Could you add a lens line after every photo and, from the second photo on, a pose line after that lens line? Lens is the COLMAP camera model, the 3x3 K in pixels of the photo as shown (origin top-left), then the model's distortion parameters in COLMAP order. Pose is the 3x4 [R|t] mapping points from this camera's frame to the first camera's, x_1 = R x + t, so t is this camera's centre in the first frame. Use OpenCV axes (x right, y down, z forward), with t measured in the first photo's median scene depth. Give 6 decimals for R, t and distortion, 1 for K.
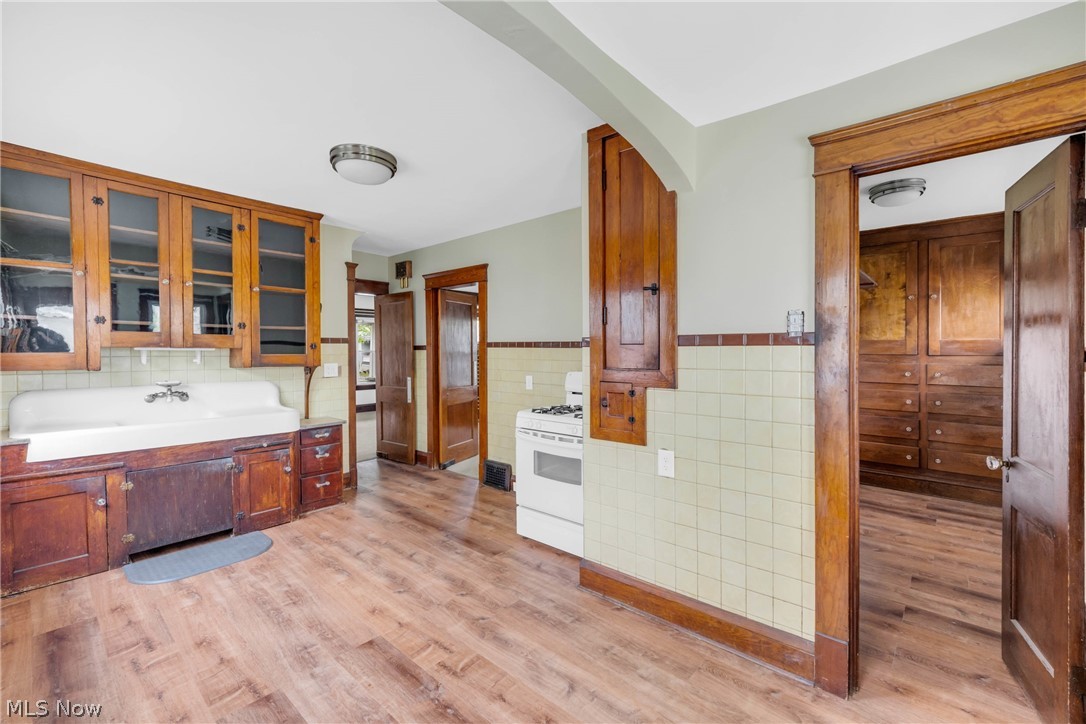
lens RADIAL K [[454.3, 0, 539.5], [0, 454.3, 360.3], [0, 0, 1]] dist [0.000641, -0.000083]
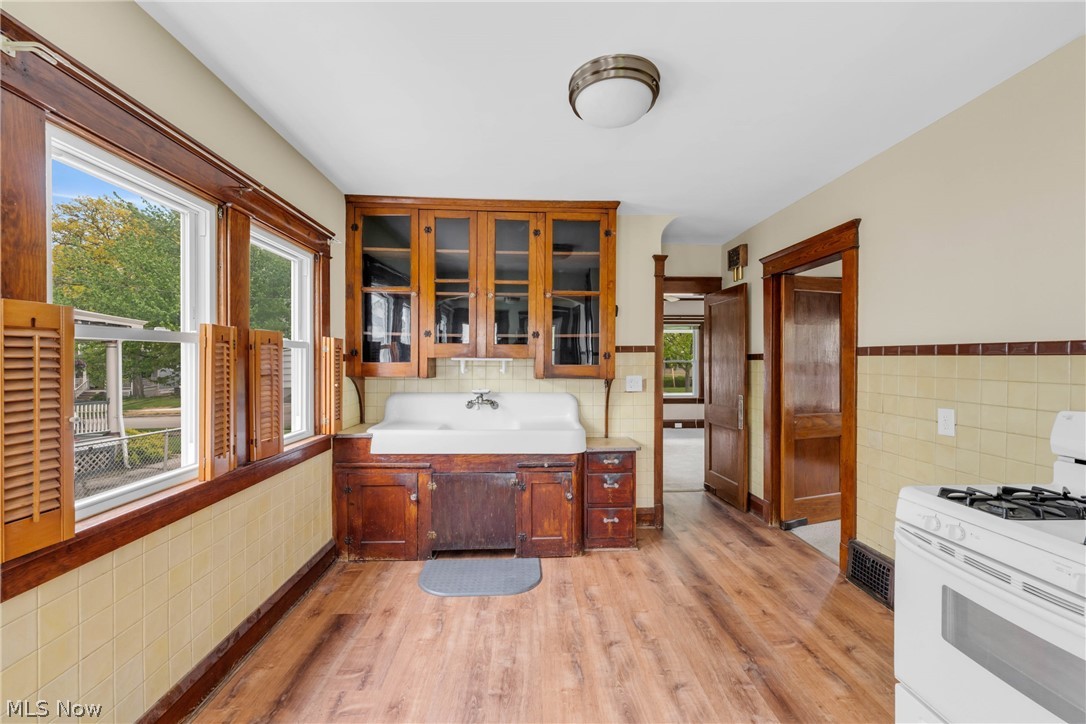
lens RADIAL K [[438.1, 0, 546.4], [0, 438.1, 362.2], [0, 0, 1]] dist [-0.000494, -0.000406]
pose [[0.696331, 0.003955, -0.717710, 0.022958], [-0.015675, 0.999830, -0.009698, -0.010398], [0.717550, 0.018003, 0.696275, 0.392069]]
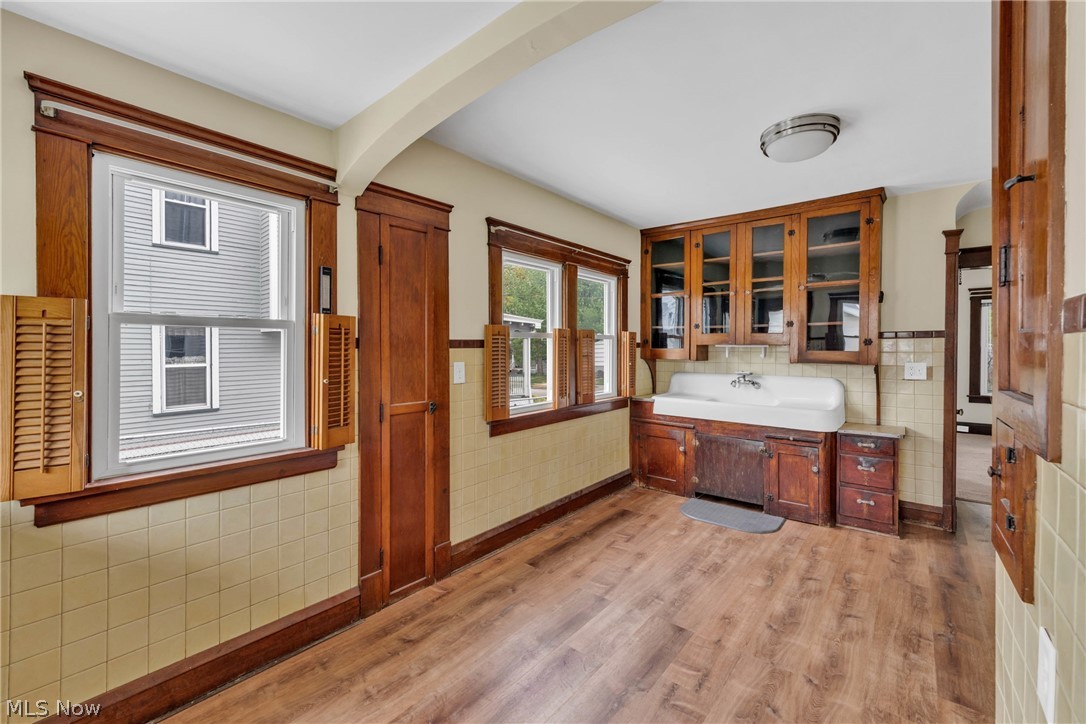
lens RADIAL K [[451.7, 0, 548.7], [0, 451.7, 349.4], [0, 0, 1]] dist [-0.000387, -0.000483]
pose [[0.037669, 0.005166, -0.999277, 0.405972], [-0.019071, 0.999808, 0.004450, -0.010507], [0.999108, 0.018890, 0.037760, 0.408083]]
